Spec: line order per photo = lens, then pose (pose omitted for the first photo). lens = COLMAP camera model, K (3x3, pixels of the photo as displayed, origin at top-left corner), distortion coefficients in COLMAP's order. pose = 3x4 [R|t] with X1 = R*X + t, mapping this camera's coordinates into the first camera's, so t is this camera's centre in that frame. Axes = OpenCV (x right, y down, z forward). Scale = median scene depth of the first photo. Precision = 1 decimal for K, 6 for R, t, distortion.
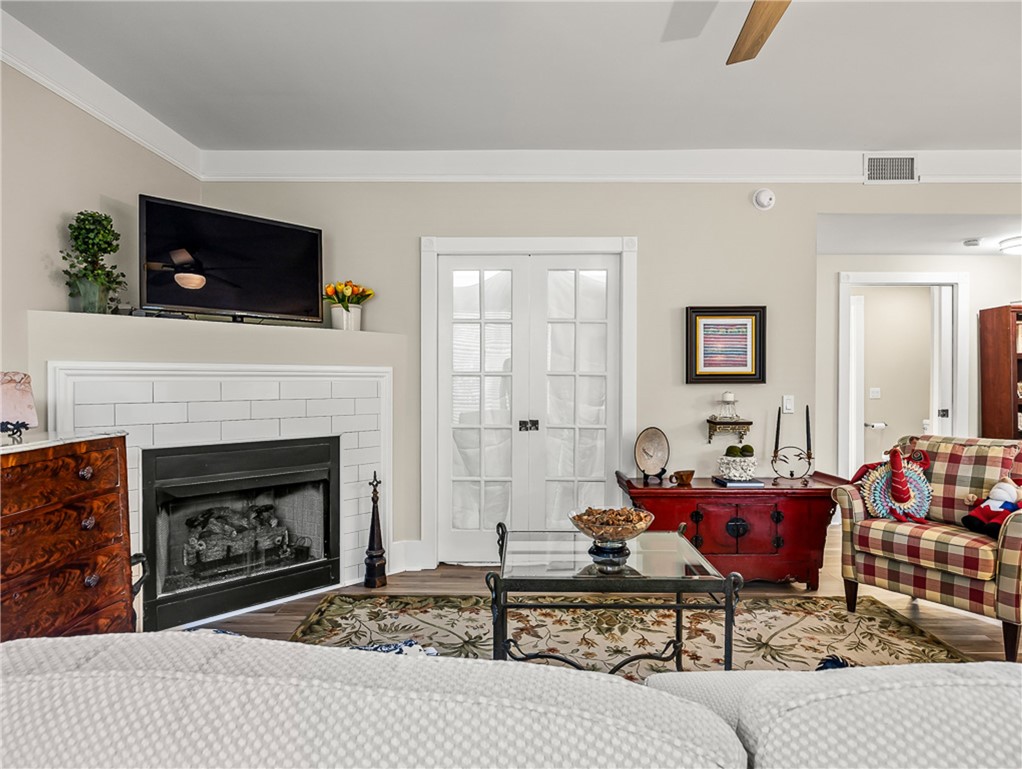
lens RADIAL K [[583.7, 0, 508.5], [0, 583.7, 382.9], [0, 0, 1]] dist [-0.014869, 0.004196]
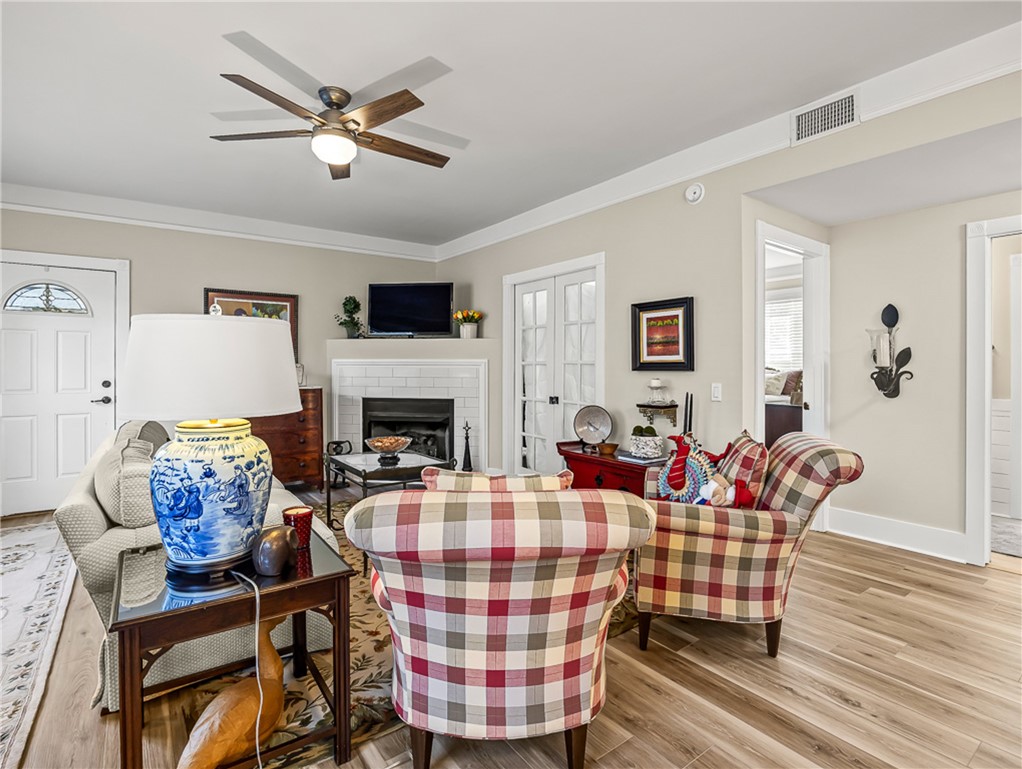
lens RADIAL K [[515.3, 0, 510.1], [0, 515.3, 367.5], [0, 0, 1]] dist [-0.019239, 0.000598]
pose [[0.596884, 0.001274, -0.802327, 1.034506], [-0.007278, 0.999966, -0.003827, 0.000456], [0.802295, 0.008123, 0.596873, 0.201847]]
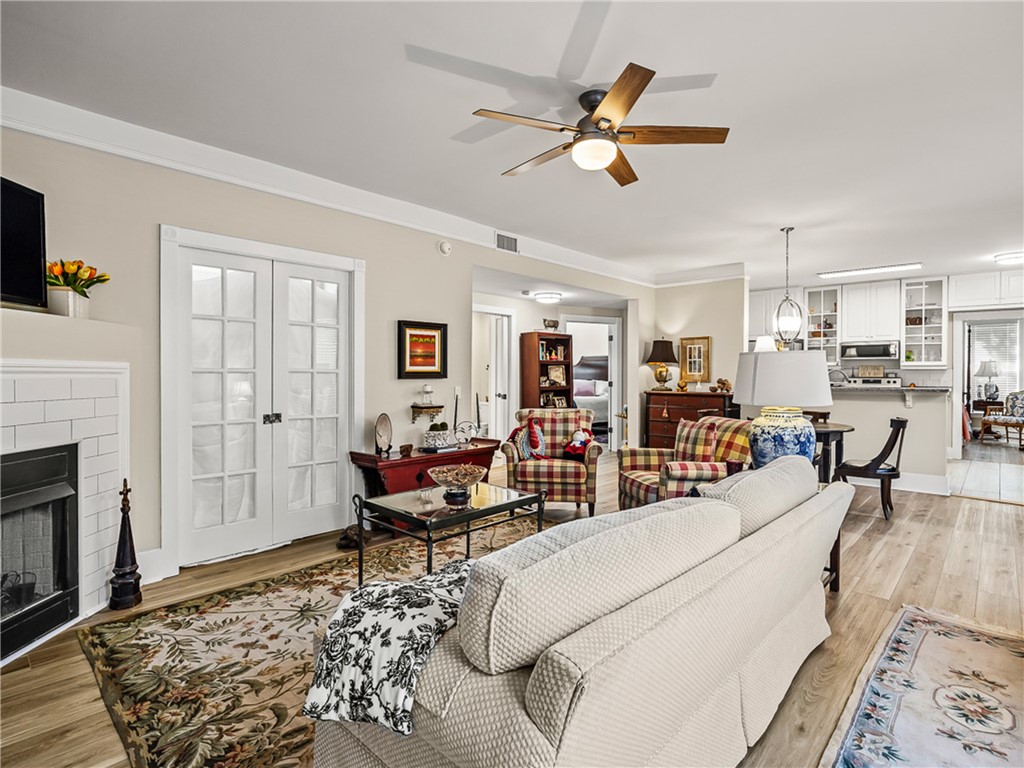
lens RADIAL K [[526.9, 0, 518.5], [0, 526.9, 378.9], [0, 0, 1]] dist [-0.010510, -0.000644]
pose [[0.669575, -0.006288, 0.742718, -0.415316], [0.005803, 0.999978, 0.003235, -0.001148], [-0.742722, 0.002144, 0.669596, 0.010562]]
